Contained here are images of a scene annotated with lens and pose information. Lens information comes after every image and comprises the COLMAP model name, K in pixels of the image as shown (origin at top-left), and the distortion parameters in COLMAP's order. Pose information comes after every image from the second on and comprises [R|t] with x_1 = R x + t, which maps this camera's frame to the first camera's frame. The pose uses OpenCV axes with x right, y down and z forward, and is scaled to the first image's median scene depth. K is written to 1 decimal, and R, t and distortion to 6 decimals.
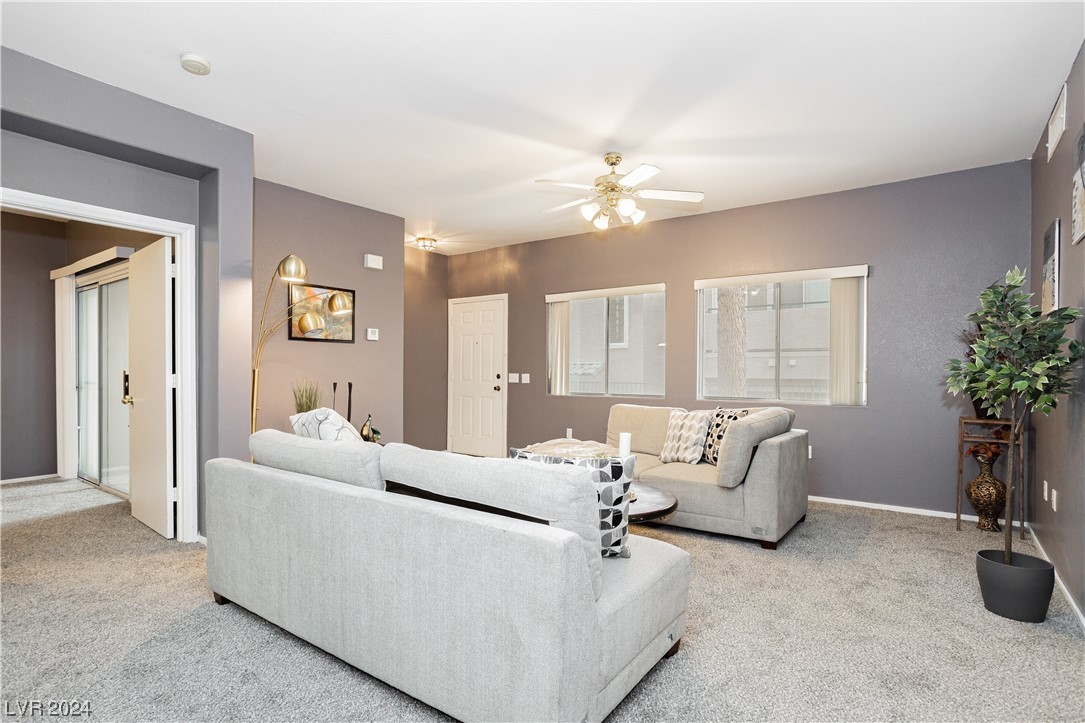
lens RADIAL K [[548.0, 0, 517.8], [0, 548.0, 369.0], [0, 0, 1]] dist [-0.024647, 0.017603]
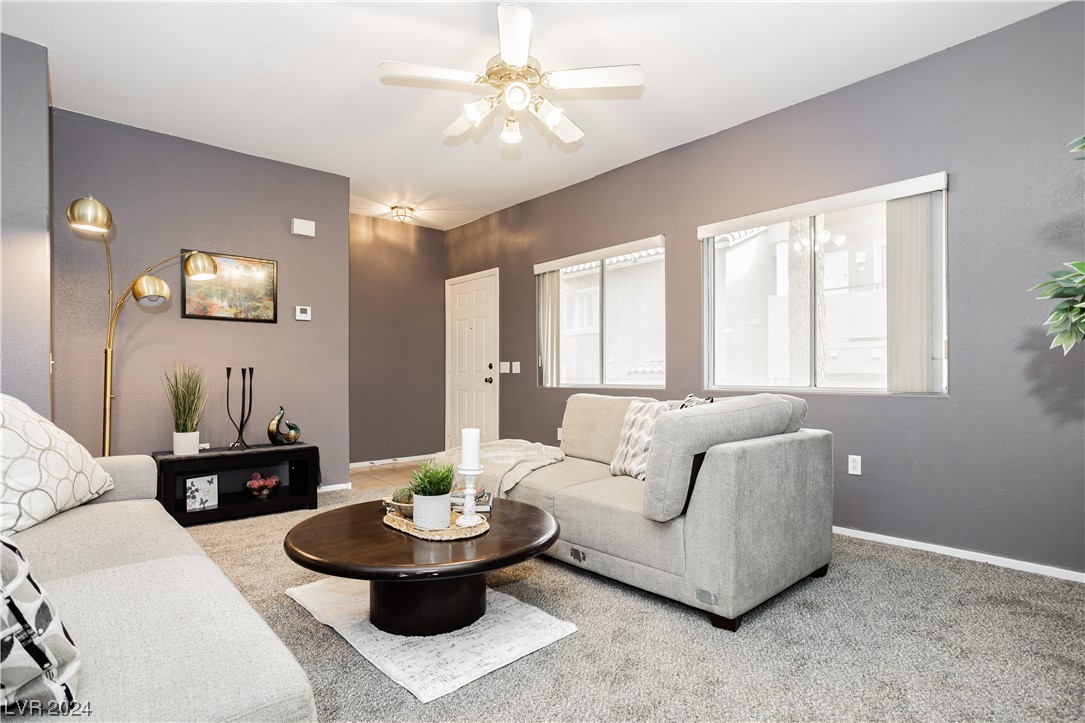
lens RADIAL K [[548.0, 0, 517.8], [0, 548.0, 369.0], [0, 0, 1]] dist [-0.024647, 0.017603]
pose [[0.981988, -0.008921, -0.188730, 0.254508], [0.007934, 0.999951, -0.005981, 0.035868], [0.188774, 0.004376, 0.982011, 0.268780]]
